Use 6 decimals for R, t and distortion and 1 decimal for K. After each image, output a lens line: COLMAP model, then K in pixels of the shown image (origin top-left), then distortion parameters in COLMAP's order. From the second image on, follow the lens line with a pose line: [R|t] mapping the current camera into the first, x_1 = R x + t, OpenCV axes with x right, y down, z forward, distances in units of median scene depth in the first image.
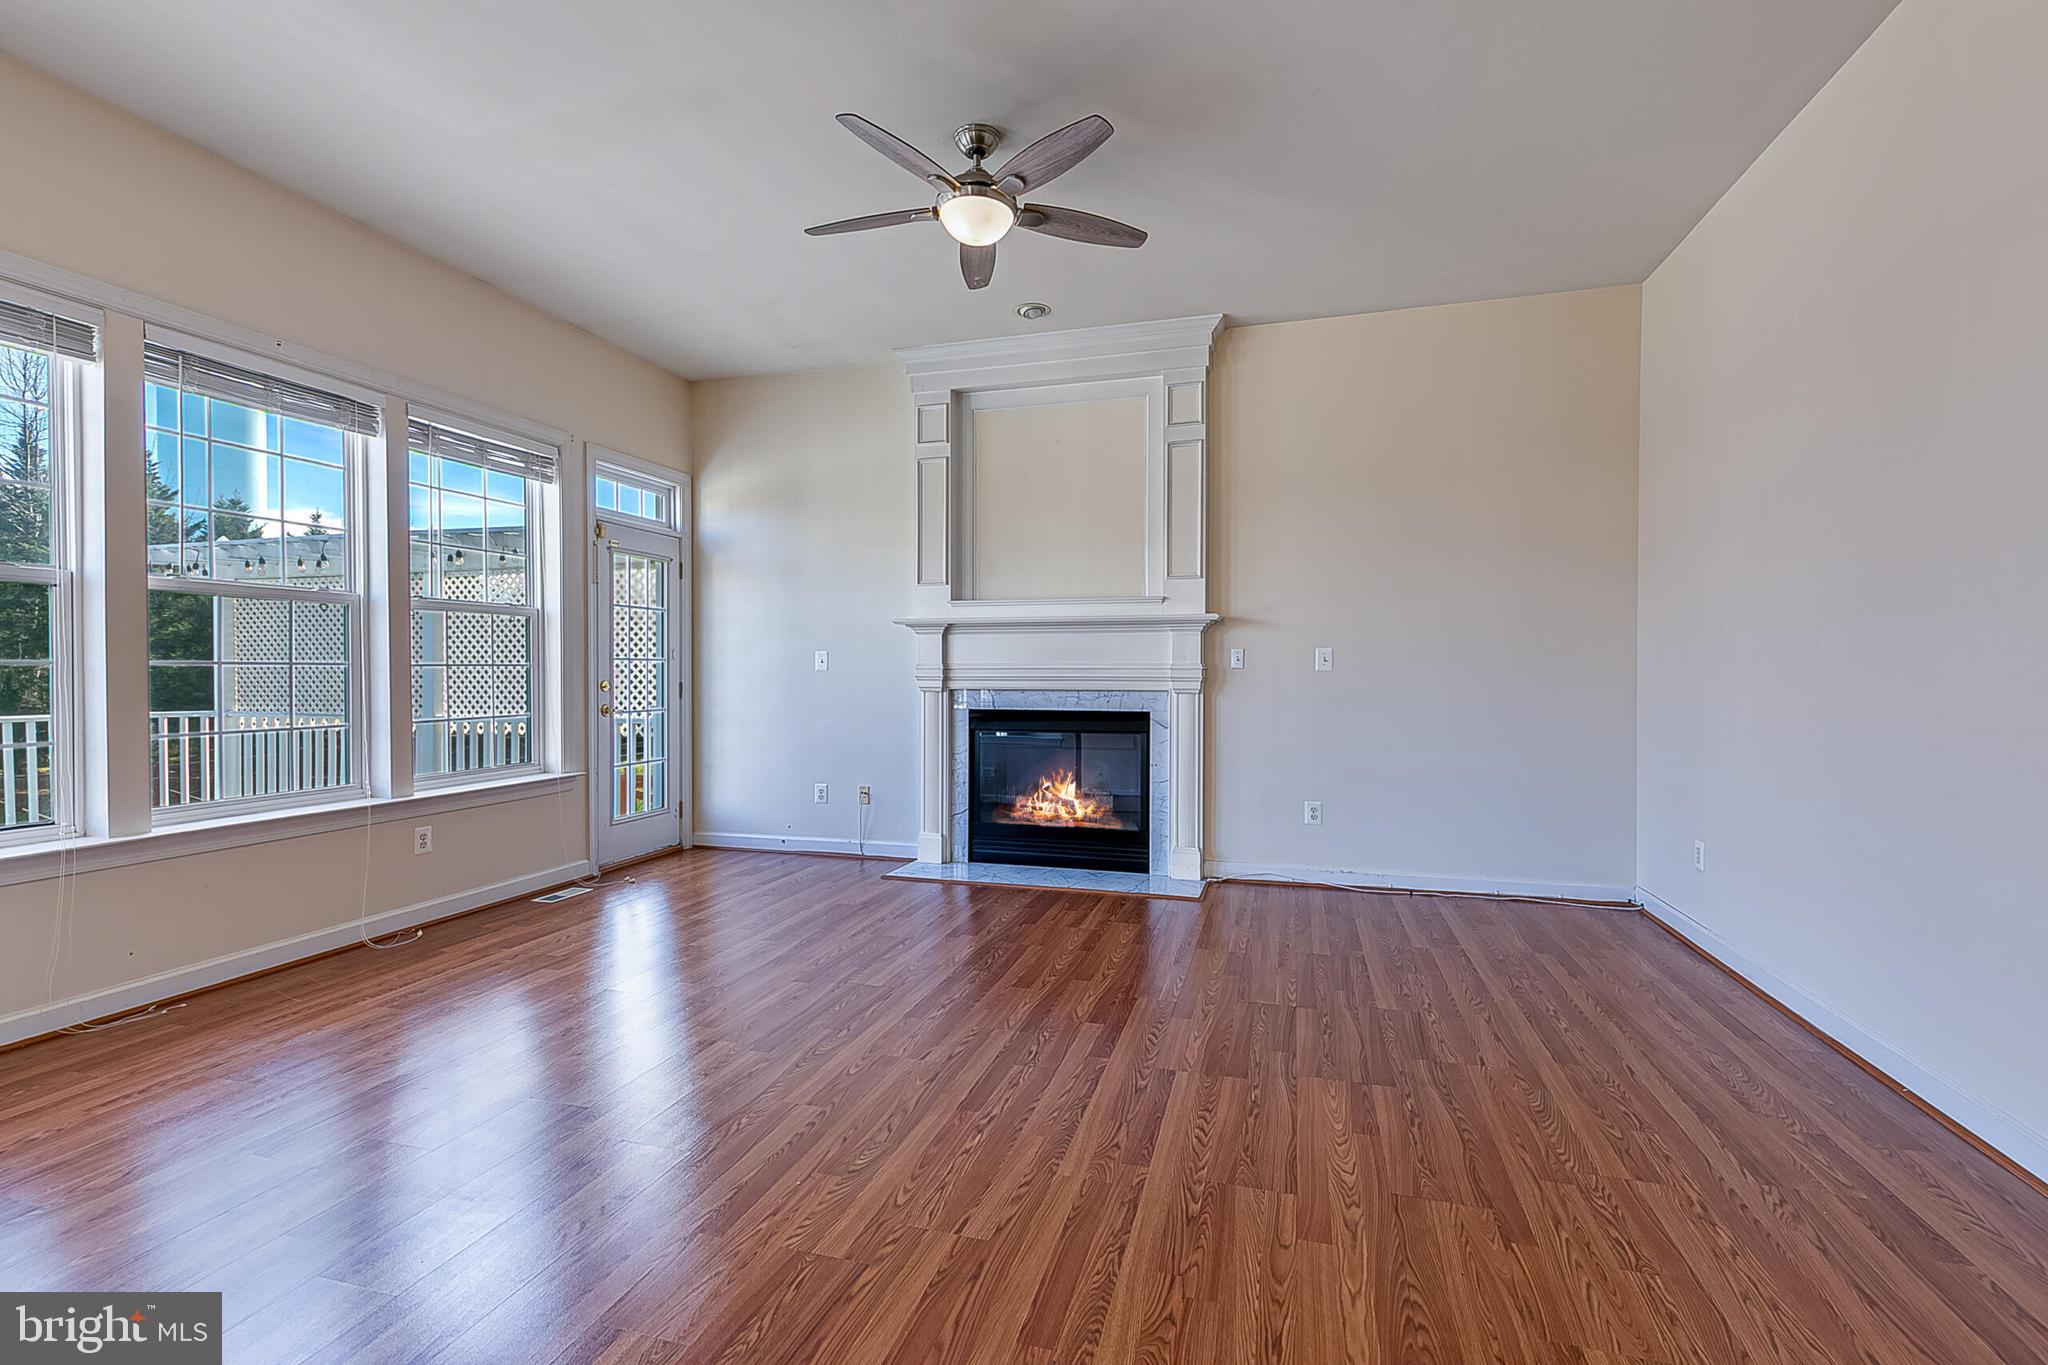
lens RADIAL K [[920.8, 0, 1025.3], [0, 920.8, 681.5], [0, 0, 1]] dist [0.008764, -0.002208]
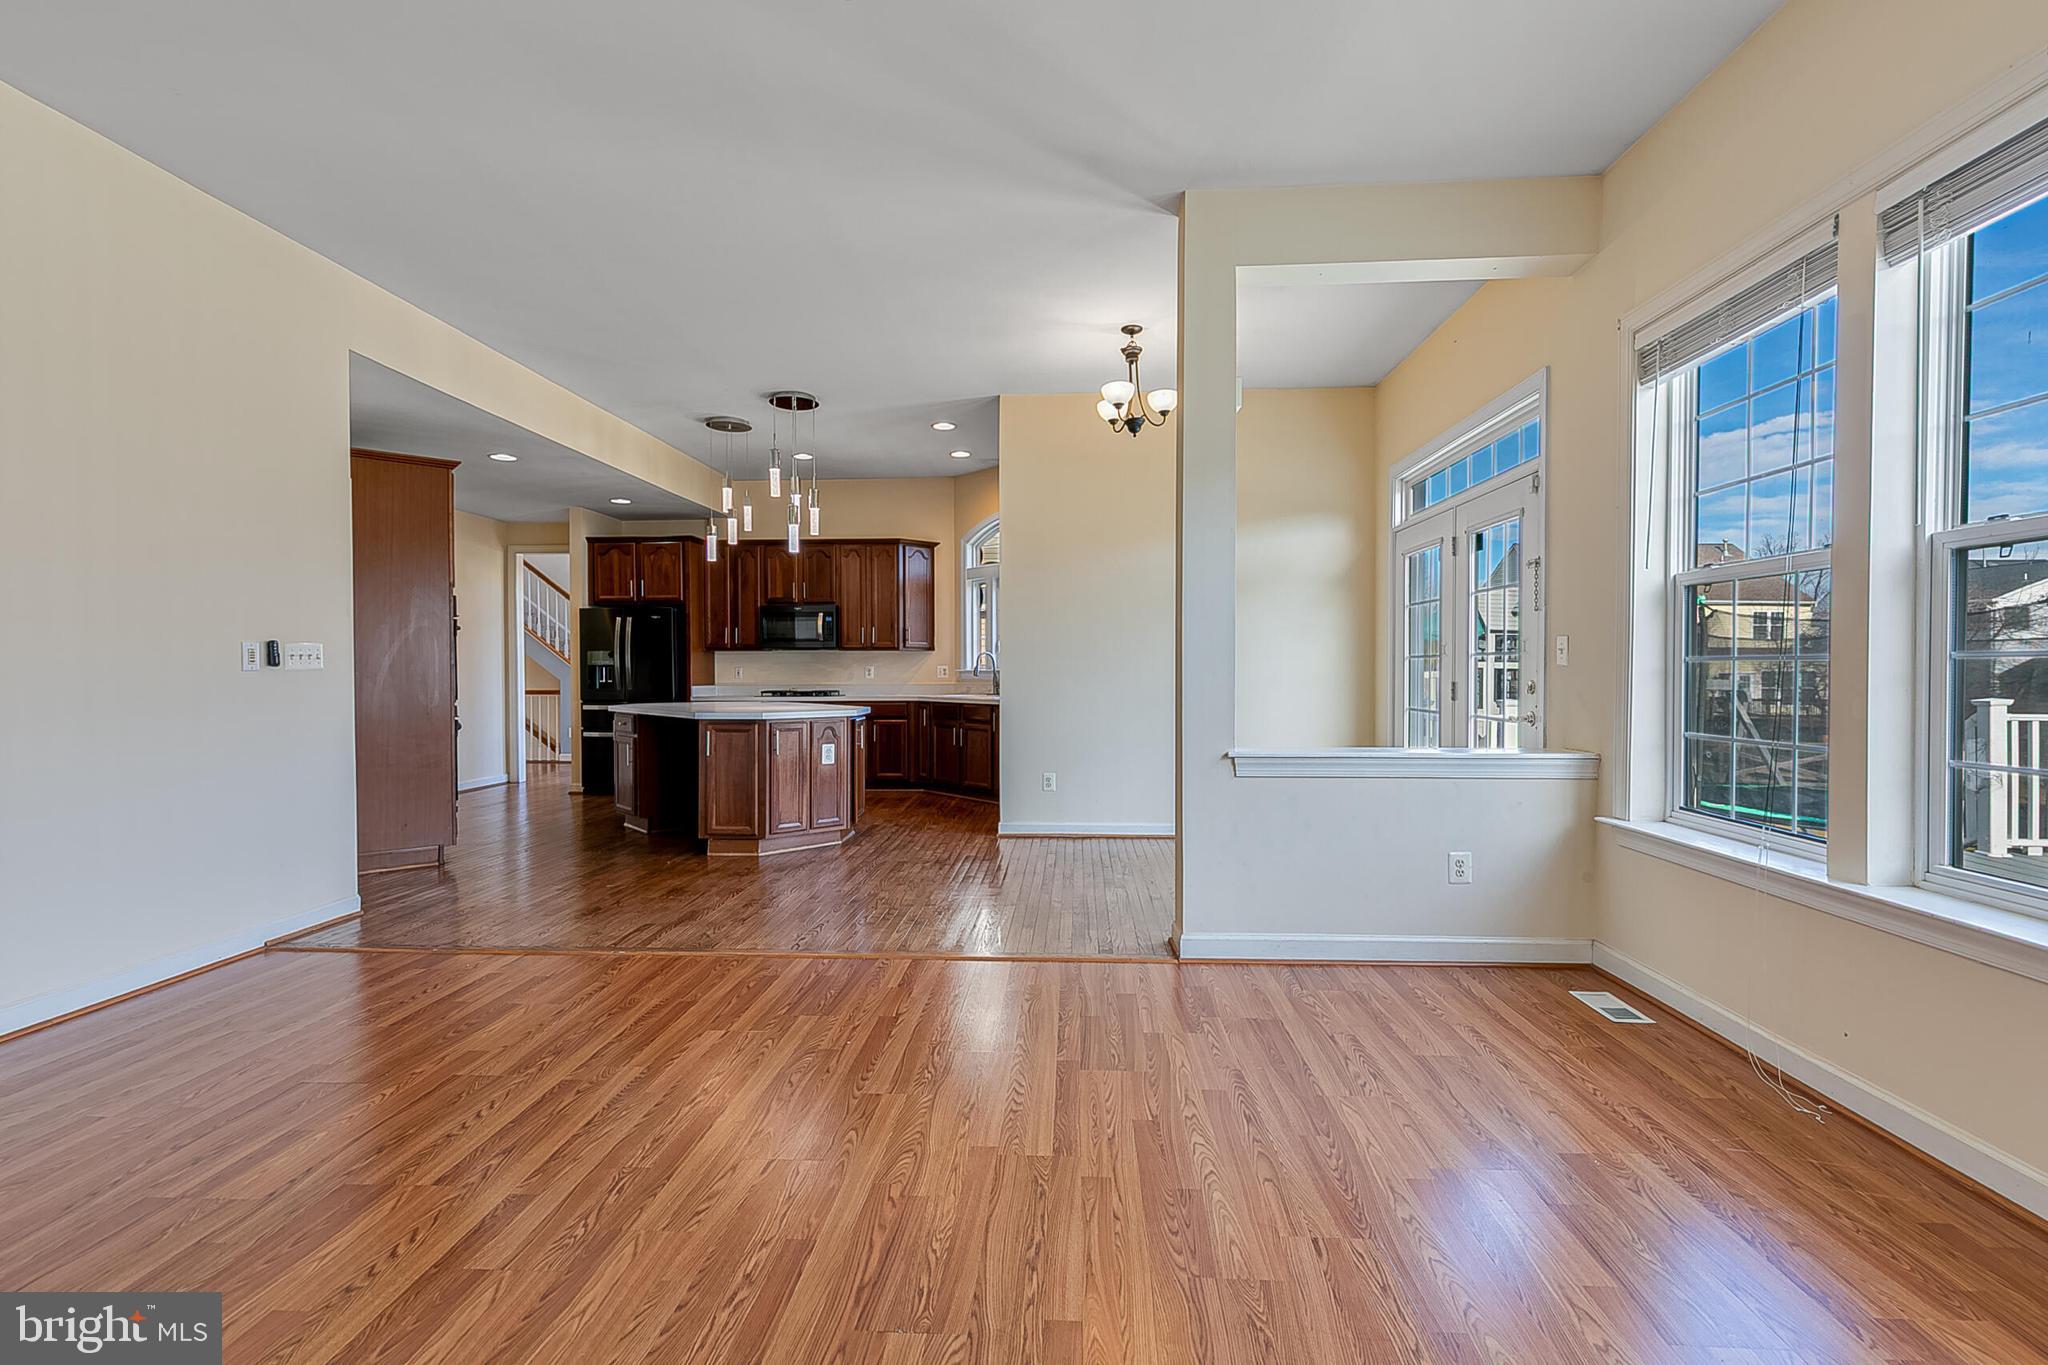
lens RADIAL K [[920.8, 0, 1015.8], [0, 920.8, 669.5], [0, 0, 1]] dist [0.008764, -0.002208]
pose [[-0.975846, 0.004071, -0.218424, -0.082481], [0.001299, 0.999917, 0.012836, -0.012113], [0.218458, 0.012242, -0.975770, 1.029355]]
